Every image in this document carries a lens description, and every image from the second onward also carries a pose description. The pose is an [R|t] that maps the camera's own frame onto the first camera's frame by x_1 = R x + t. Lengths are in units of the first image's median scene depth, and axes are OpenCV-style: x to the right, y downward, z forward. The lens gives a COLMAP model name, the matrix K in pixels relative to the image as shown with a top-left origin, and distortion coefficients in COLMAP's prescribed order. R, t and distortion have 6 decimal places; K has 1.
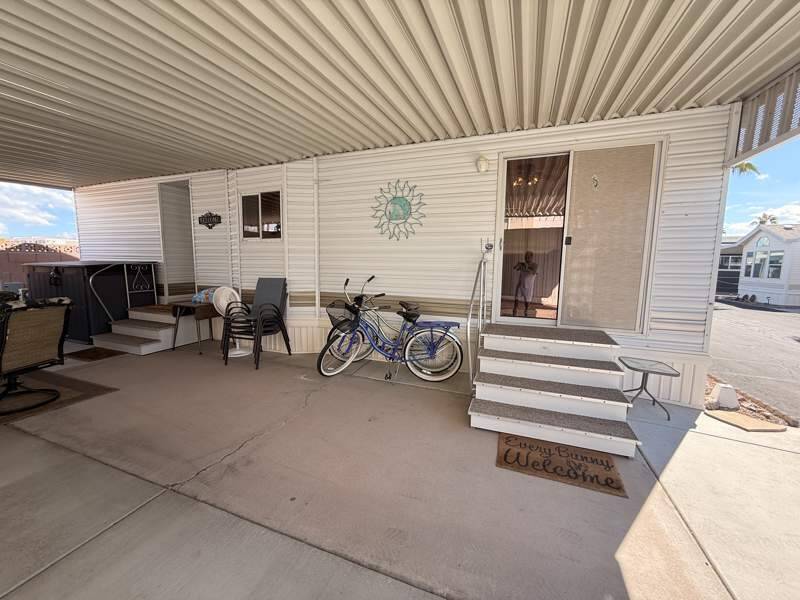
lens RADIAL K [[320.4, 0, 398.9], [0, 320.4, 299.6], [0, 0, 1]] dist [0.000659, -0.000366]
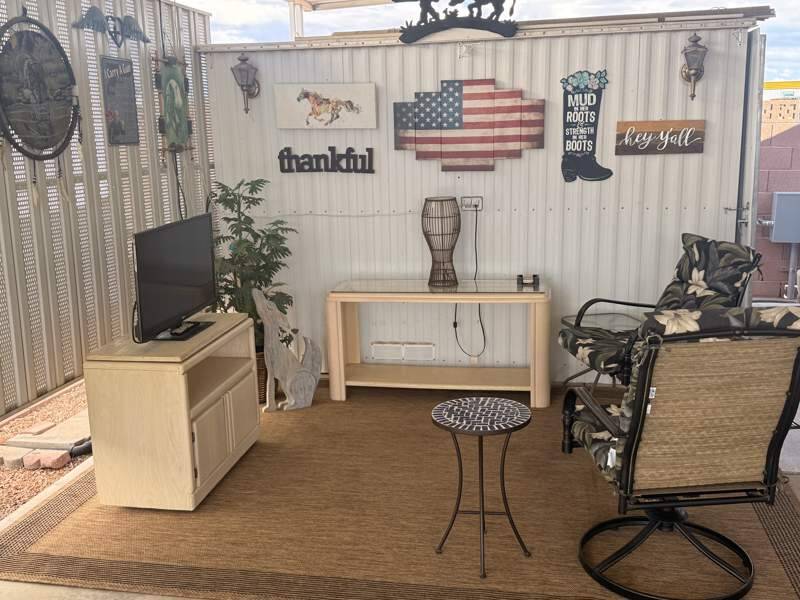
lens RADIAL K [[813.2, 0, 400.0], [0, 813.2, 300.0], [0, 0, 1]] dist [0.161076, -0.319991]
pose [[0.178907, 0.181860, -0.966912, -0.217955], [-0.082472, 0.982081, 0.169453, -0.072245], [0.980403, 0.049427, 0.190699, 0.294532]]
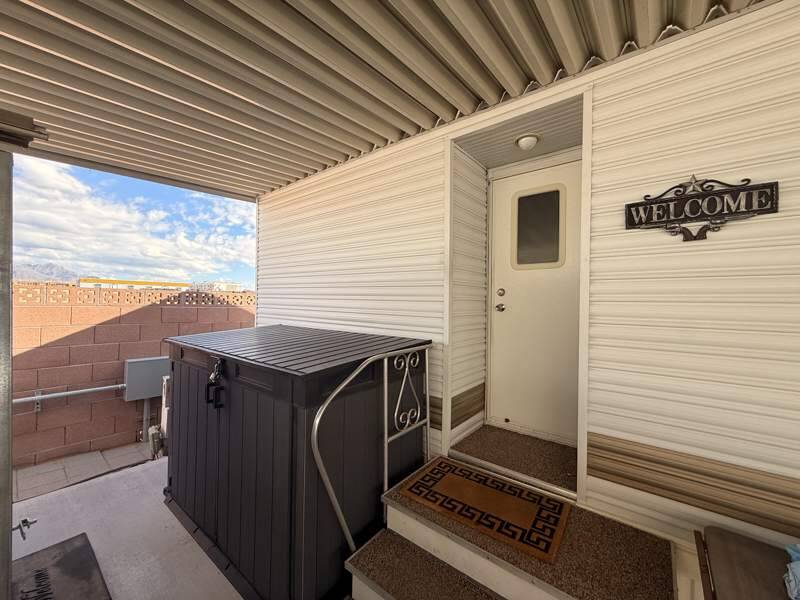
lens RADIAL K [[320.4, 0, 398.9], [0, 320.4, 299.6], [0, 0, 1]] dist [0.000659, -0.000366]
pose [[0.954650, -0.001060, -0.297729, -0.806778], [-0.034330, 0.992932, -0.113612, -0.144107], [0.295745, 0.118680, 0.947866, 0.737477]]
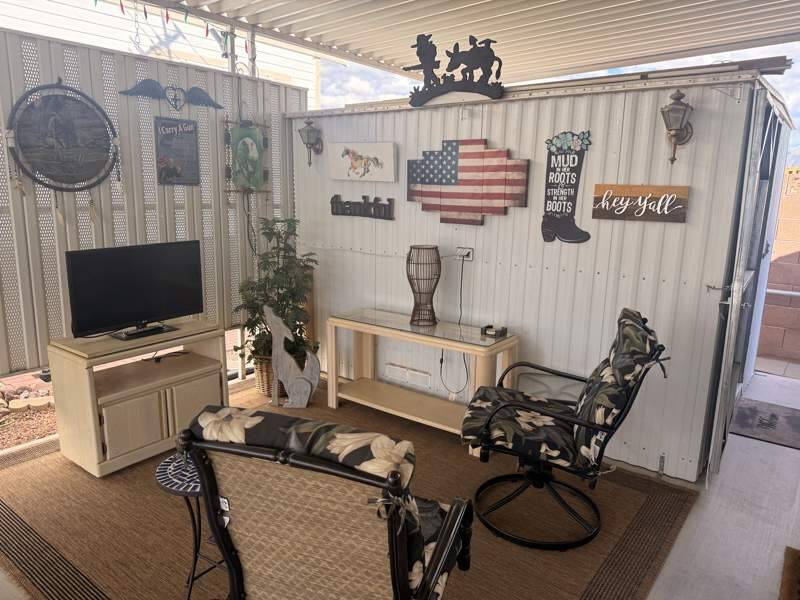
lens RADIAL K [[566.5, 0, 402.3], [0, 566.5, 303.0], [0, 0, 1]] dist [0.100552, -0.146785]
pose [[-0.273615, 0.170392, -0.946626, -0.436366], [-0.132112, 0.968198, 0.212461, -0.111602], [0.952723, 0.183193, -0.242402, 0.674064]]
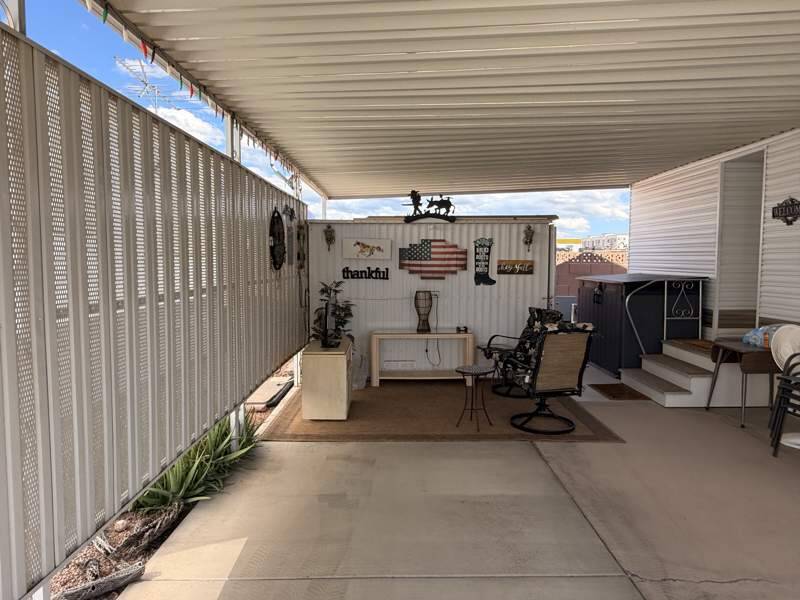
lens RADIAL K [[549.8, 0, 400.0], [0, 549.8, 300.0], [0, 0, 1]] dist [0.021611, -0.001317]
pose [[0.361587, 0.053472, -0.930804, 0.132093], [-0.100665, 0.994757, 0.018041, -0.028990], [0.926888, 0.087176, 0.365074, -0.044175]]
